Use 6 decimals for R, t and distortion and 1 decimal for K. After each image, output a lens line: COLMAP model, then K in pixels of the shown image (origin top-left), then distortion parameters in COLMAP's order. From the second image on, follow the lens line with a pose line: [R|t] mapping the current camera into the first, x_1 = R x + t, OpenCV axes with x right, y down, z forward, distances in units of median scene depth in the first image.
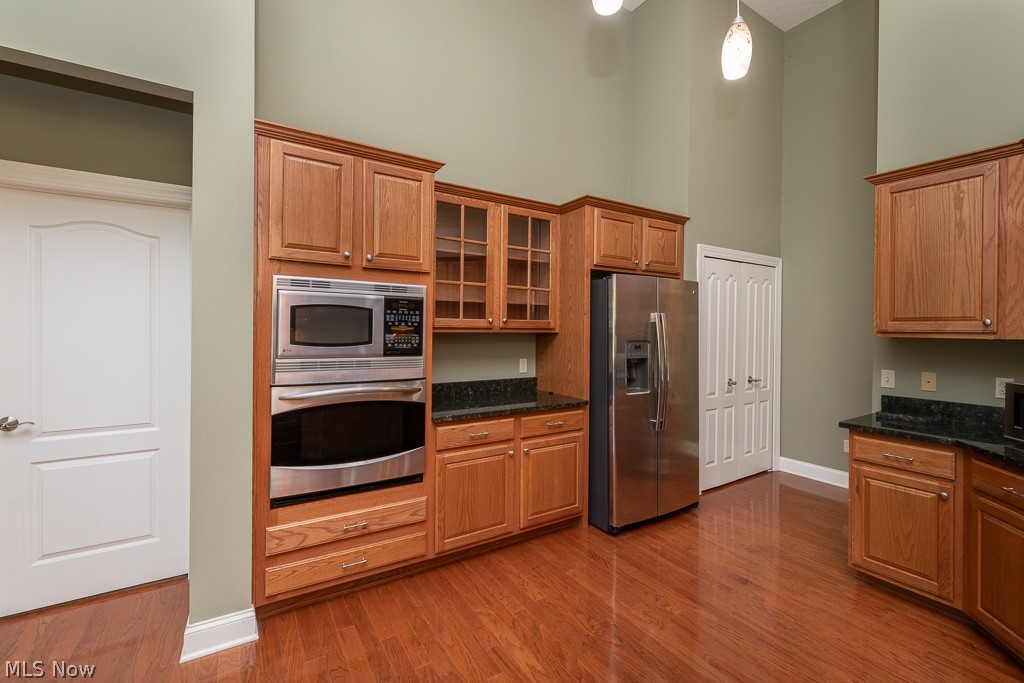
lens RADIAL K [[437.3, 0, 513.1], [0, 437.3, 333.0], [0, 0, 1]] dist [-0.001348, -0.001553]
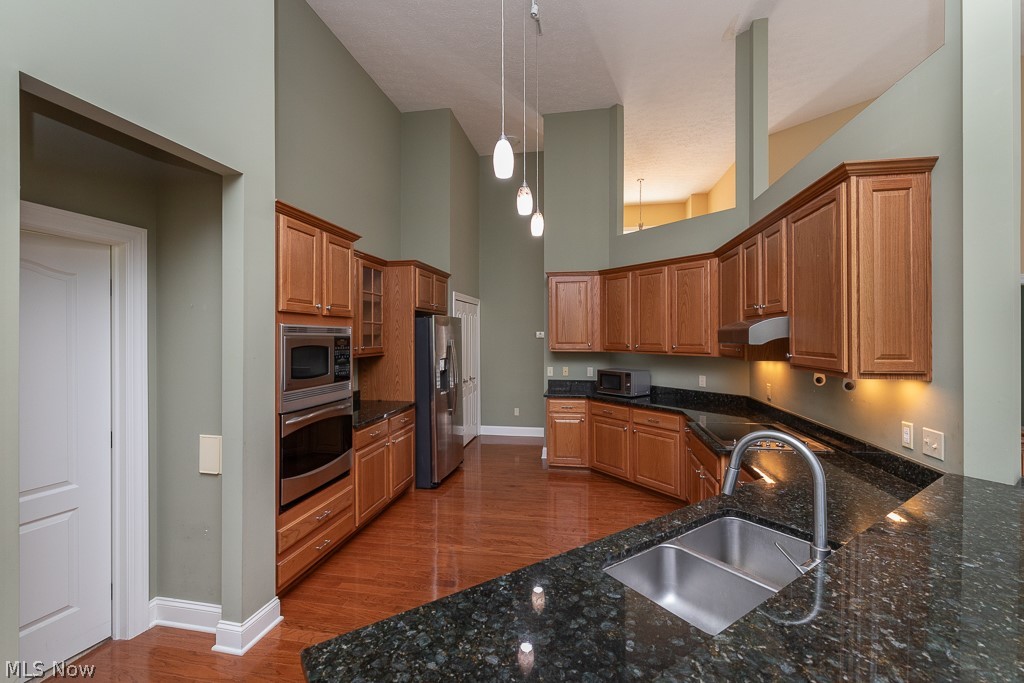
lens RADIAL K [[437.3, 0, 509.7], [0, 437.3, 337.5], [0, 0, 1]] dist [-0.001348, -0.001553]
pose [[0.677250, -0.015921, 0.735581, -0.862476], [0.015108, 0.999856, 0.007731, -0.080099], [-0.735598, 0.005877, 0.677393, -0.261570]]
